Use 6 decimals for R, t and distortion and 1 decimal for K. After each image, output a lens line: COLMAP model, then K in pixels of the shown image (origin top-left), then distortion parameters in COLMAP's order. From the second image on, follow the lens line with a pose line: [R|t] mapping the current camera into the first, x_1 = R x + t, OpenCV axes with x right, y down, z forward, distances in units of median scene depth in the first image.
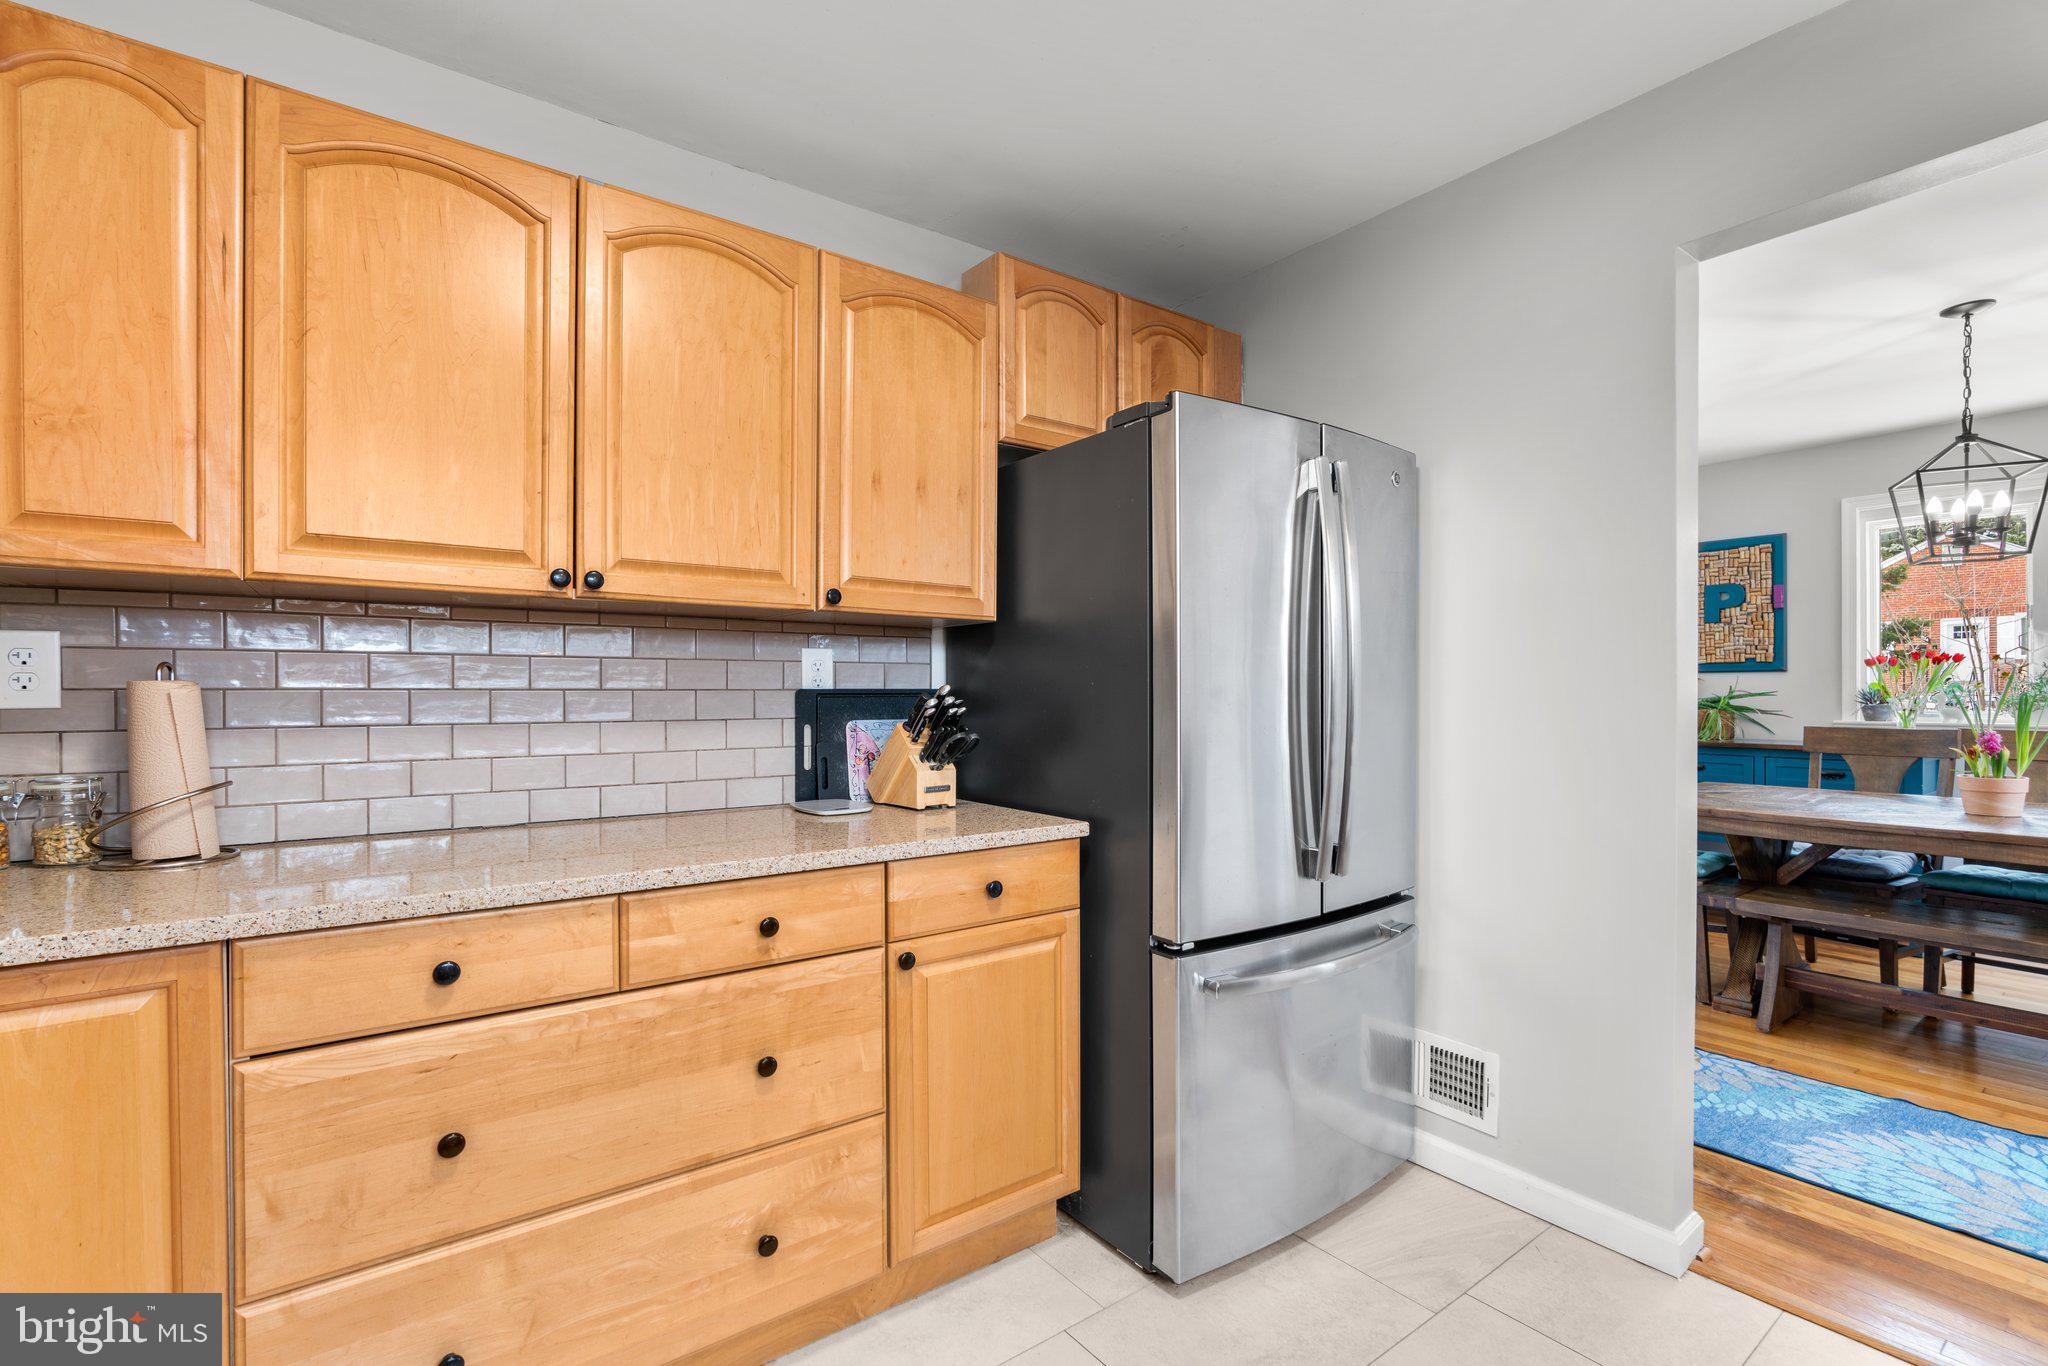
lens RADIAL K [[935.5, 0, 1016.3], [0, 935.5, 682.5], [0, 0, 1]] dist [-0.005092, 0.001539]
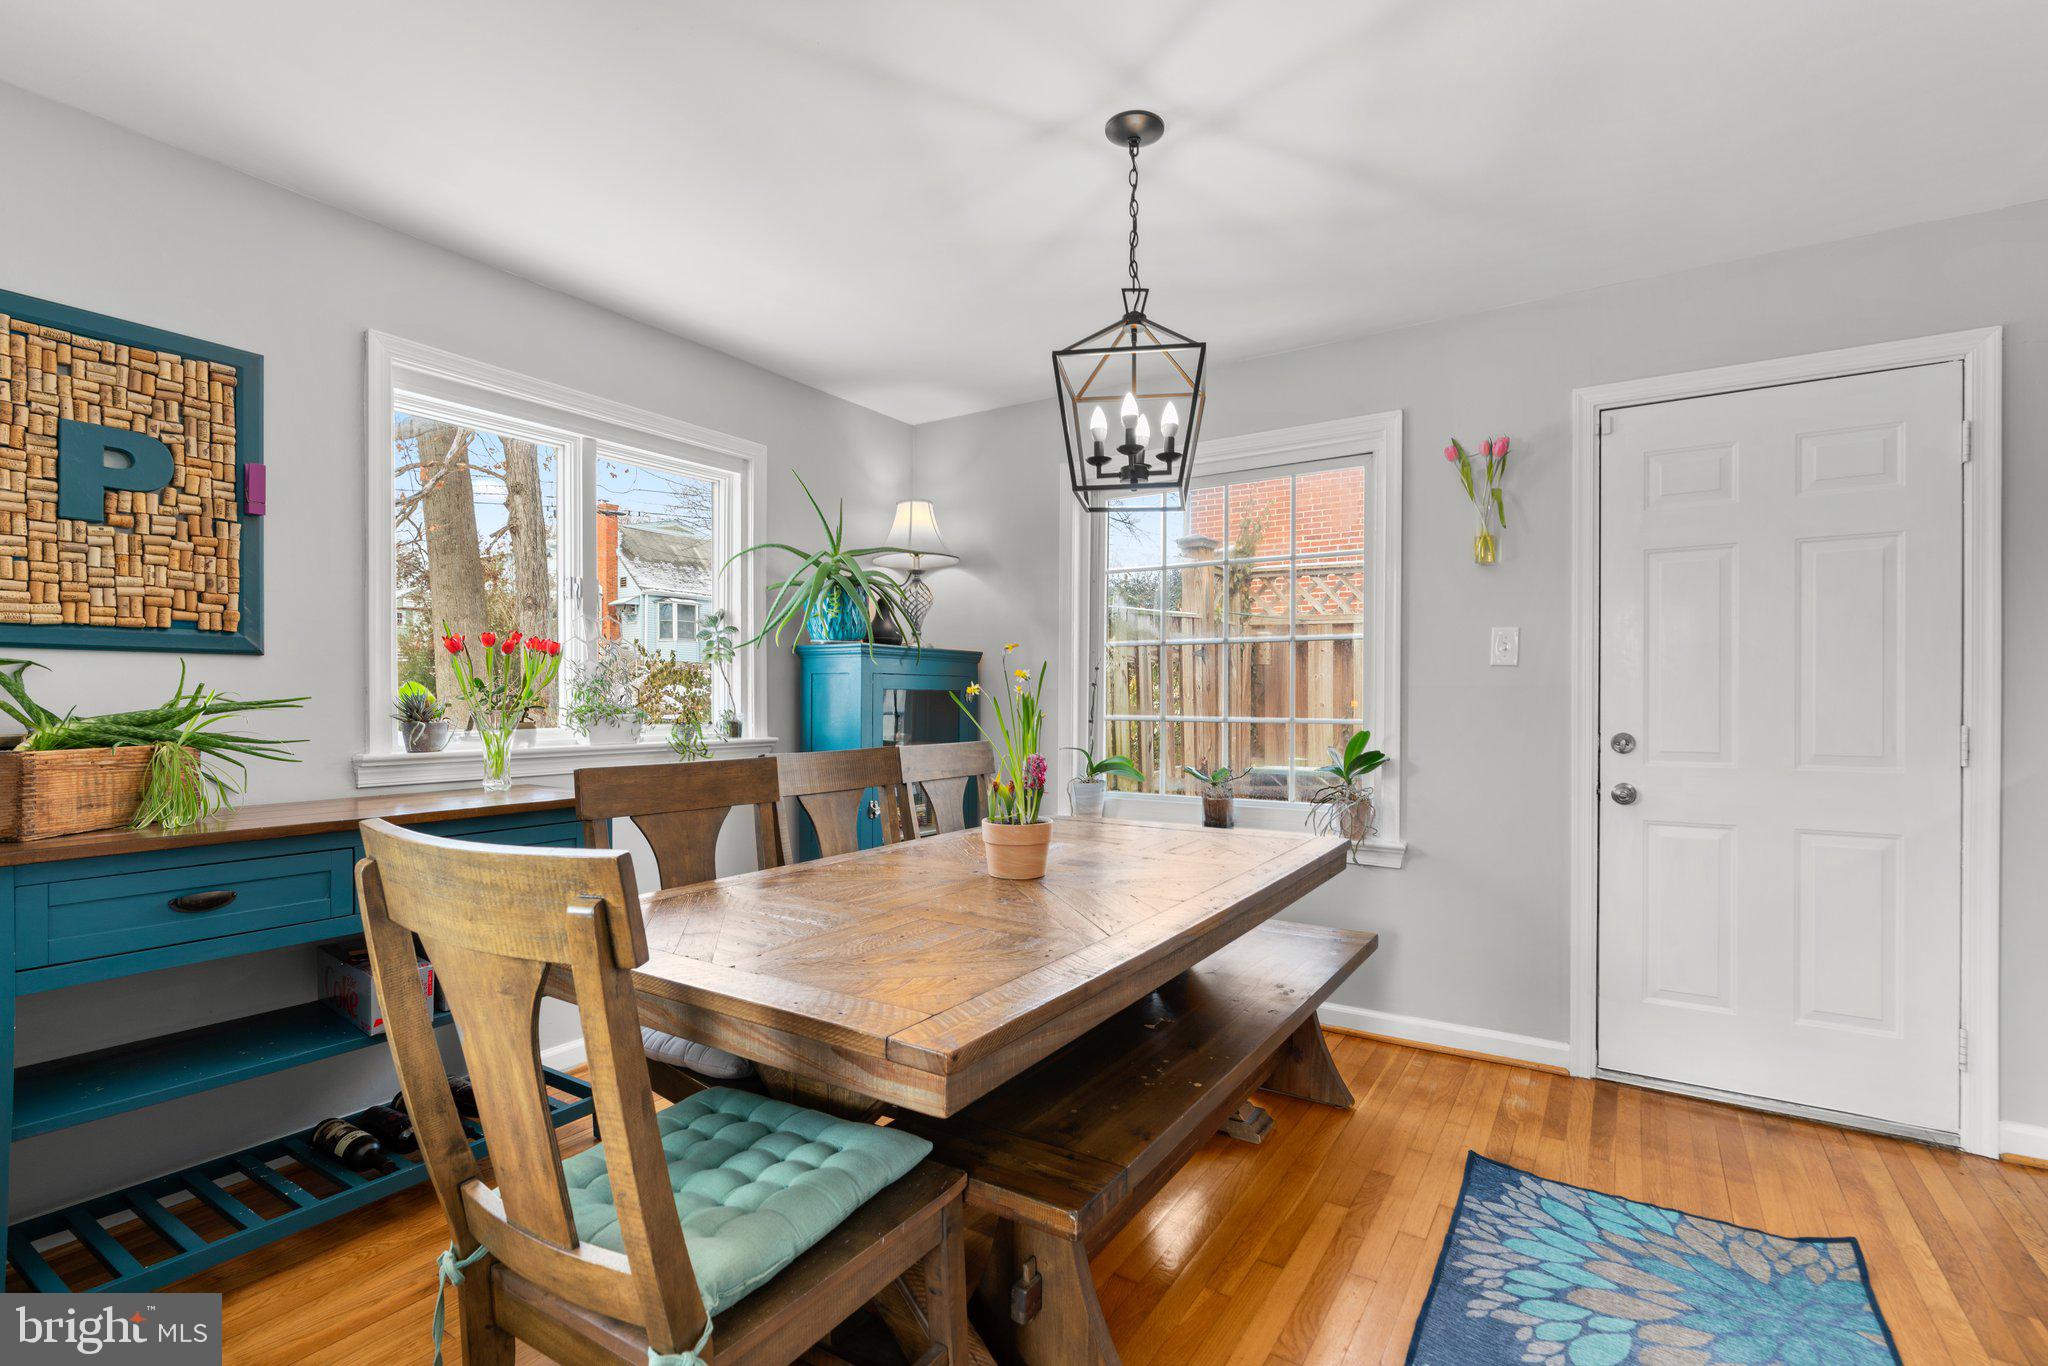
lens RADIAL K [[935.5, 0, 1023.4], [0, 935.5, 687.5], [0, 0, 1]] dist [-0.005092, 0.001539]
pose [[-0.374156, -0.001562, 0.927365, 0.252276], [-0.012655, 0.999914, -0.003422, 0.001454], [-0.927279, -0.013016, -0.374143, 0.813195]]
